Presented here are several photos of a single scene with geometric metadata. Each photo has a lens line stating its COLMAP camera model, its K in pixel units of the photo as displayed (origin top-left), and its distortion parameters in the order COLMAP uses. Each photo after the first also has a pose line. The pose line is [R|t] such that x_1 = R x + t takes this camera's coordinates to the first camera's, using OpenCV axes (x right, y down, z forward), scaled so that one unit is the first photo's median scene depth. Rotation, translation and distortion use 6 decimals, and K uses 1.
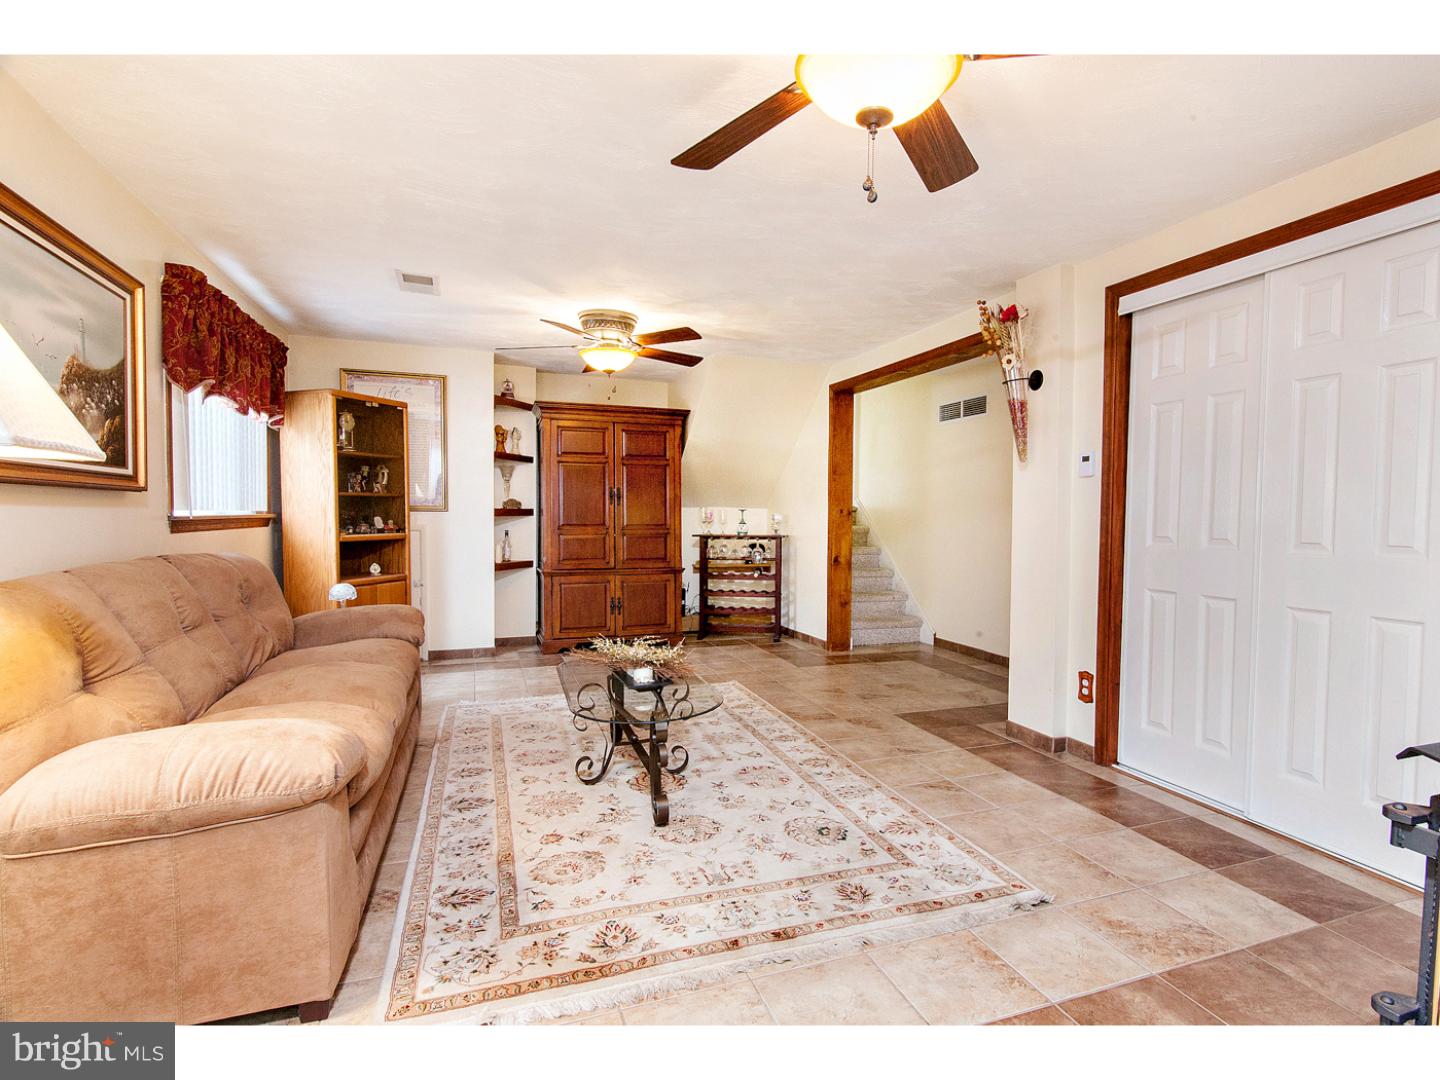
lens RADIAL K [[702.5, 0, 720.0], [0, 702.5, 540.0], [0, 0, 1]] dist [0.000329, -0.000049]
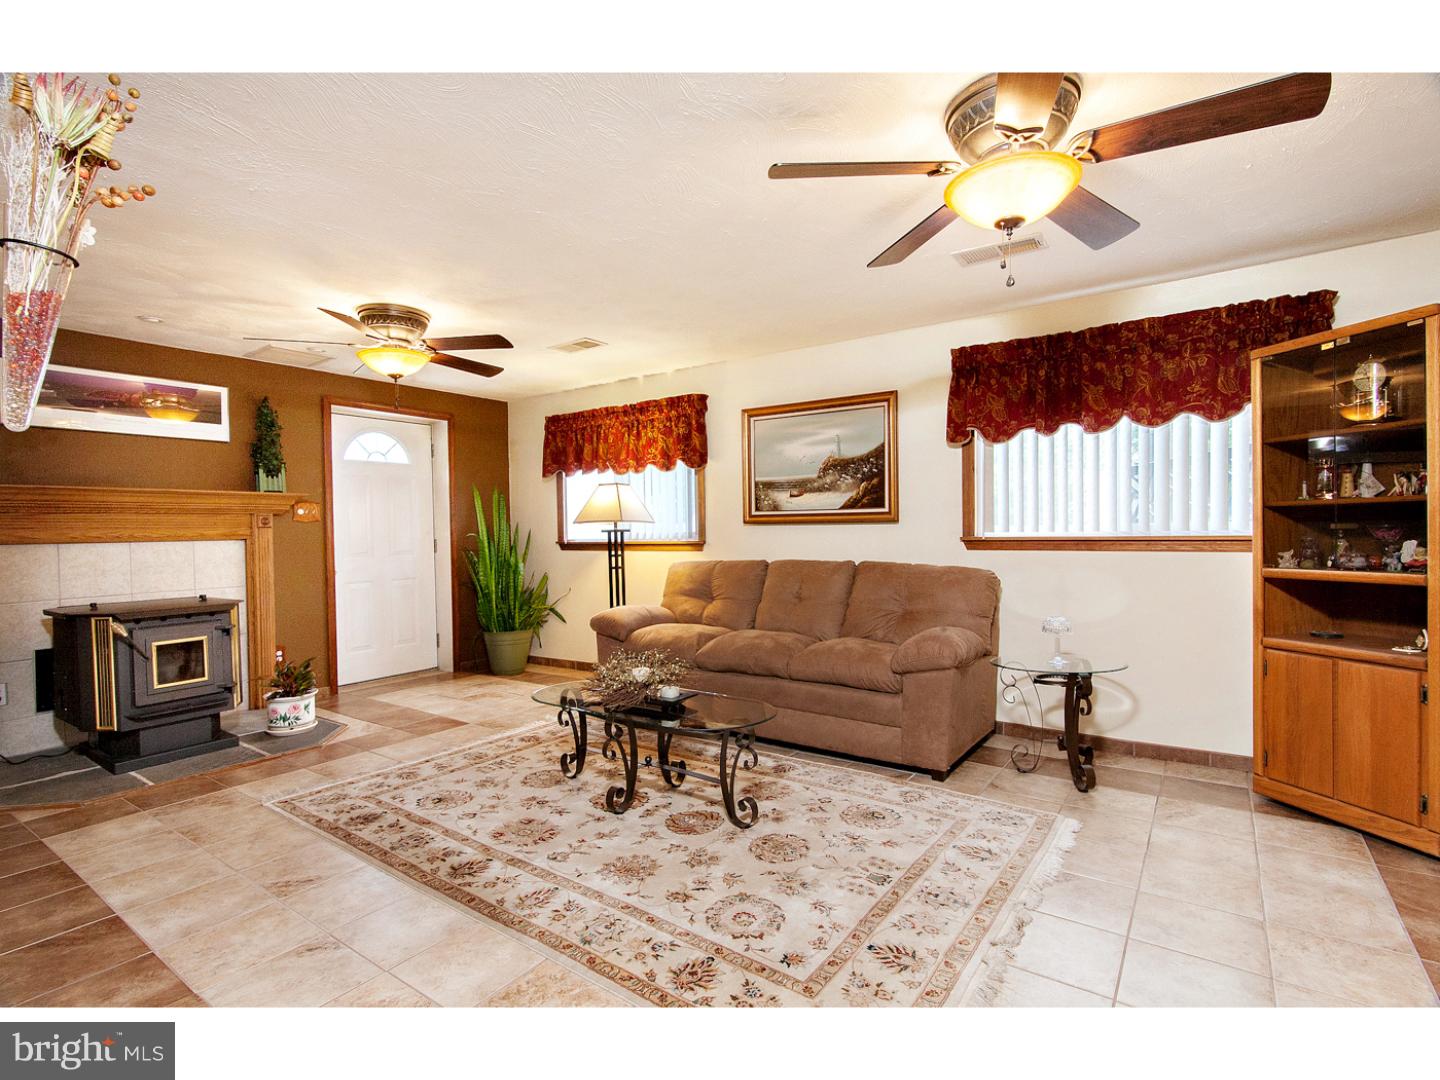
lens RADIAL K [[702.5, 0, 720.0], [0, 702.5, 540.0], [0, 0, 1]] dist [0.000329, -0.000049]
pose [[-0.810975, 0.005873, -0.585052, 0.433814], [-0.020986, 0.999014, 0.039119, -0.083415], [0.584705, 0.044003, -0.810052, 2.125889]]
